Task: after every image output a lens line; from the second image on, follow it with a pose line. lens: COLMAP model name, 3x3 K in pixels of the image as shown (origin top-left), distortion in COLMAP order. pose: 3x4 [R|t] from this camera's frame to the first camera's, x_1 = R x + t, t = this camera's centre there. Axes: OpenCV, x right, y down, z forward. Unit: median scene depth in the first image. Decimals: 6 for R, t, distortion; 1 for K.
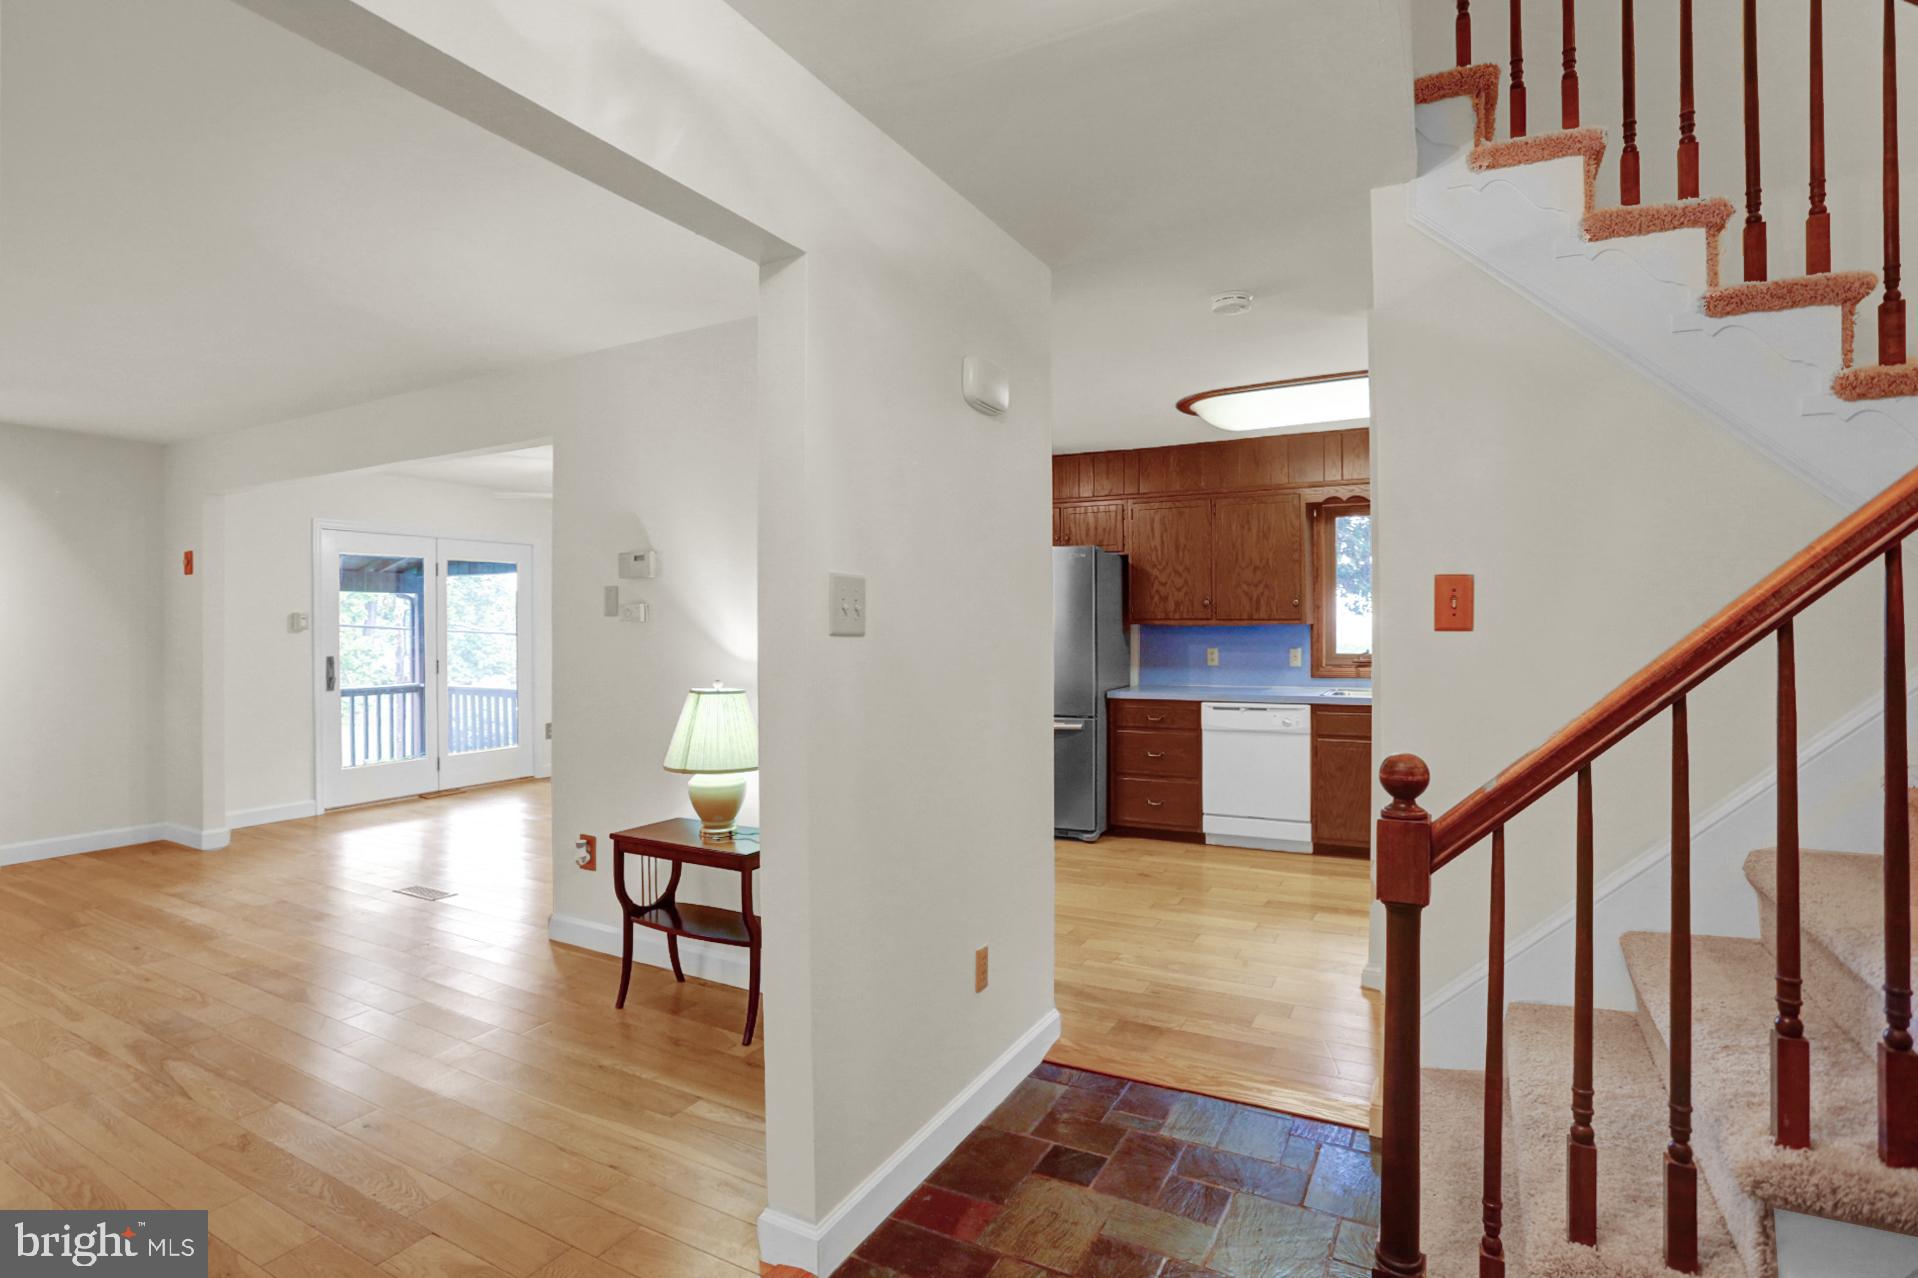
lens RADIAL K [[935.5, 0, 941.3], [0, 935.5, 625.2], [0, 0, 1]] dist [-0.070324, 0.025567]
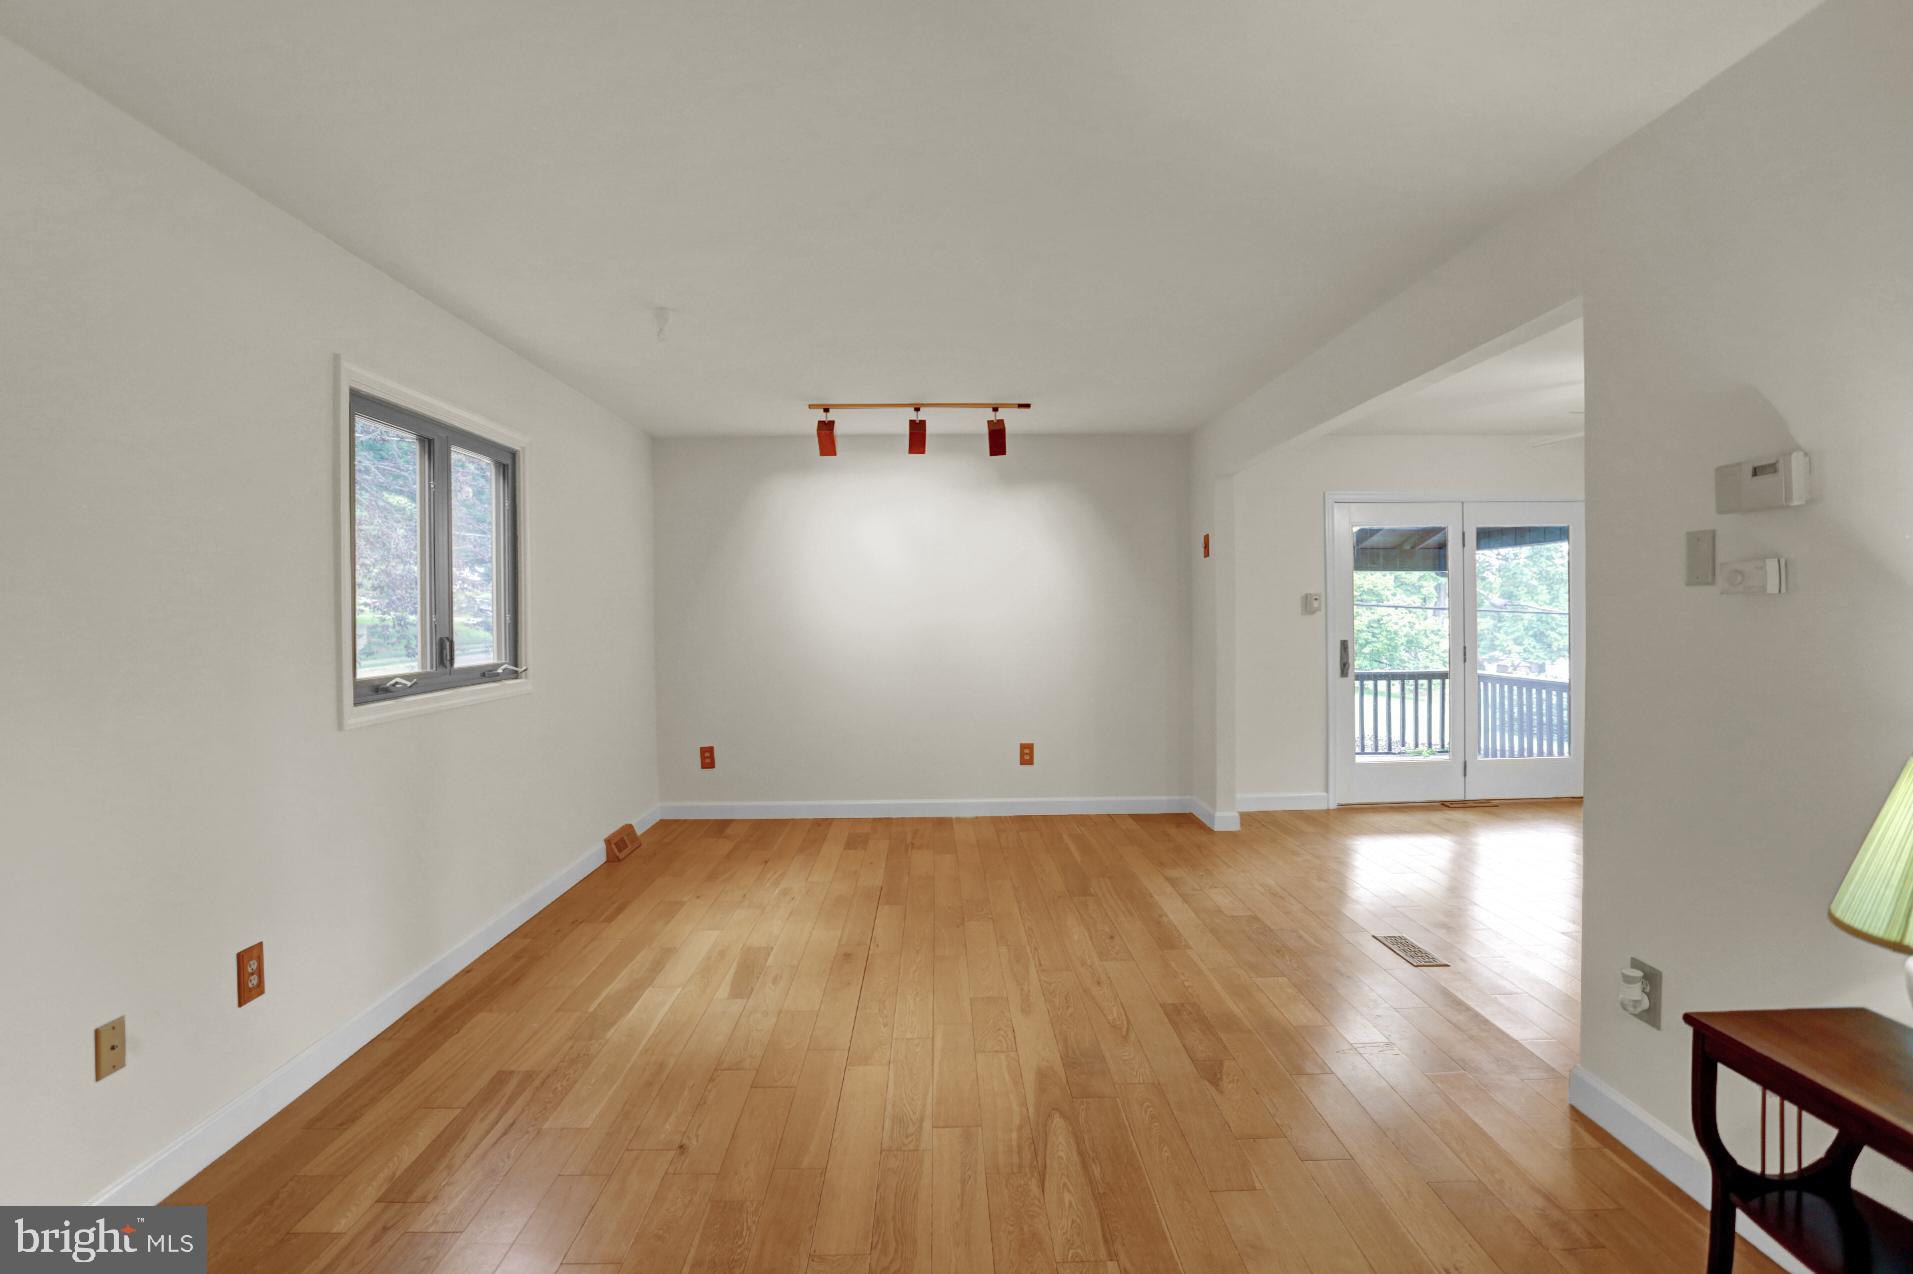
lens RADIAL K [[933.0, 0, 938.9], [0, 933.0, 623.3], [0, 0, 1]] dist [-0.070324, 0.025567]
pose [[0.492007, 0.007529, -0.870559, -0.075402], [0.008999, 0.999865, 0.013733, 0.000871], [0.870545, -0.014591, 0.491873, 0.227353]]
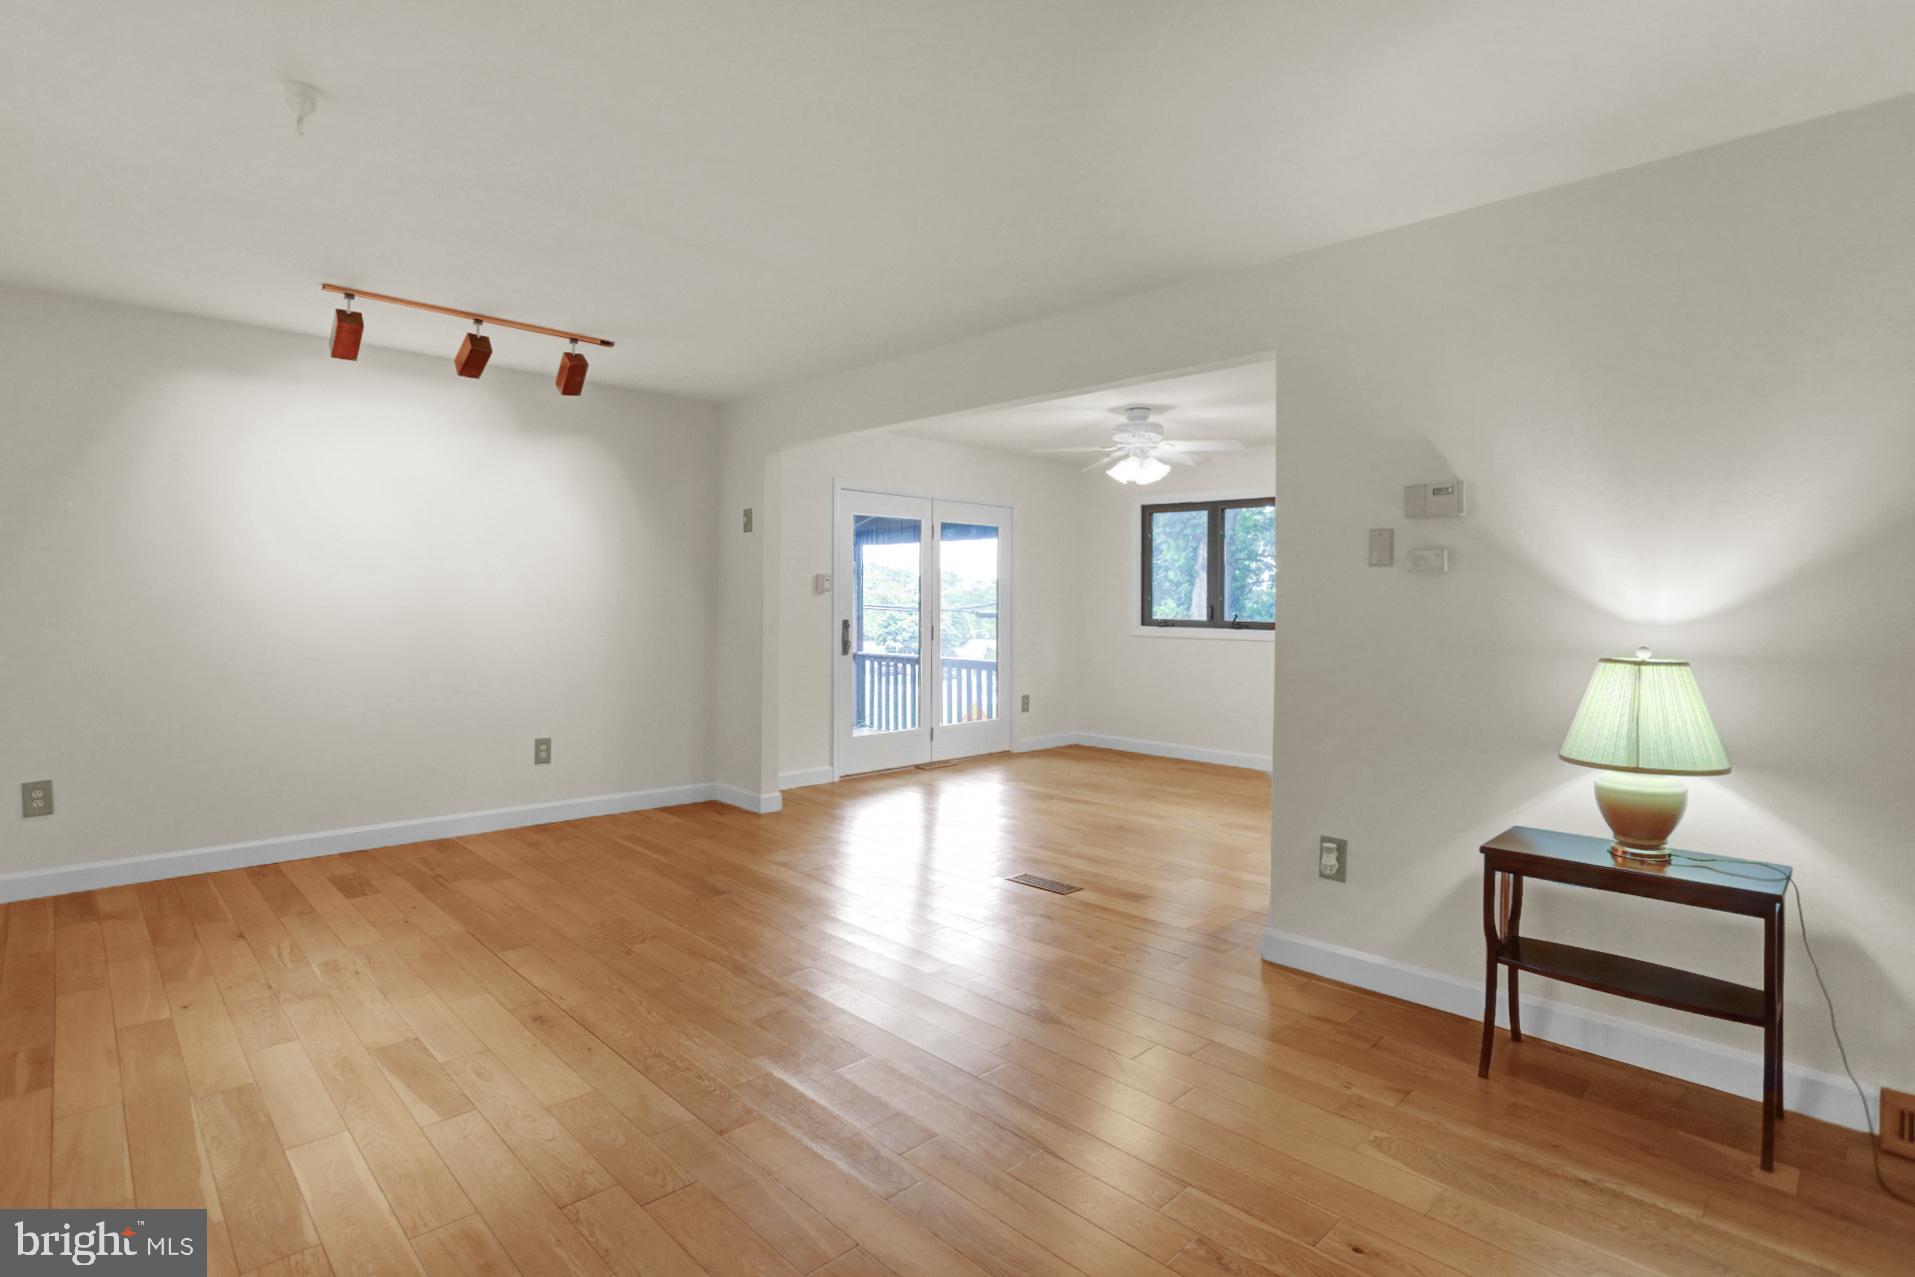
lens RADIAL K [[951.1, 0, 981.2], [0, 951.1, 583.9], [0, 0, 1]] dist [-0.085804, 0.041713]
pose [[0.958152, 0.007168, -0.286170, -0.300062], [-0.013242, 0.999726, -0.019297, 0.016990], [0.285953, 0.022278, 0.957985, 0.083142]]
